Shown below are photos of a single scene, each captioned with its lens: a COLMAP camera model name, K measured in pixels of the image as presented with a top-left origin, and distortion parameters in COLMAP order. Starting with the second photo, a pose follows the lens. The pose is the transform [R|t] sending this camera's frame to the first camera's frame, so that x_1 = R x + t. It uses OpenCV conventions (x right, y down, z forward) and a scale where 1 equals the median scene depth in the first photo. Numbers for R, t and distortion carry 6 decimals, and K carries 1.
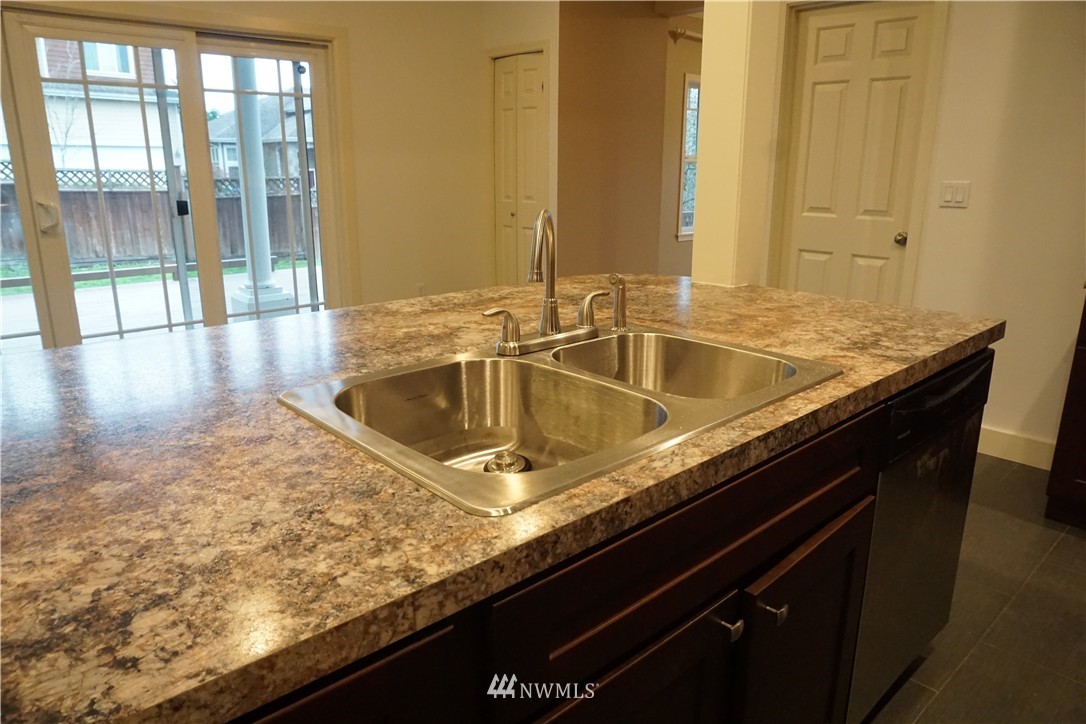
lens RADIAL K [[728.3, 0, 543.9], [0, 728.3, 357.9], [0, 0, 1]] dist [-0.032157, 0.015857]
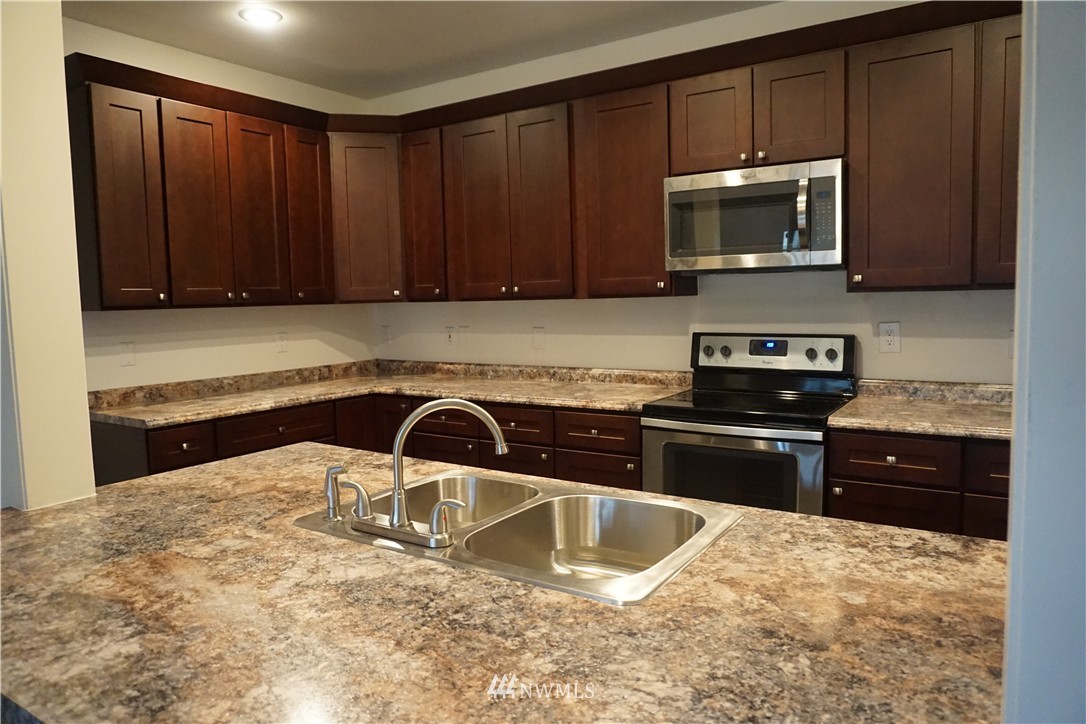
lens RADIAL K [[728.3, 0, 536.7], [0, 728.3, 355.4], [0, 0, 1]] dist [-0.032157, 0.015857]
pose [[-0.253852, -0.069828, 0.964719, -2.093532], [0.272157, 0.951938, 0.140517, -0.730272], [-0.928165, 0.298226, -0.222648, 2.084254]]
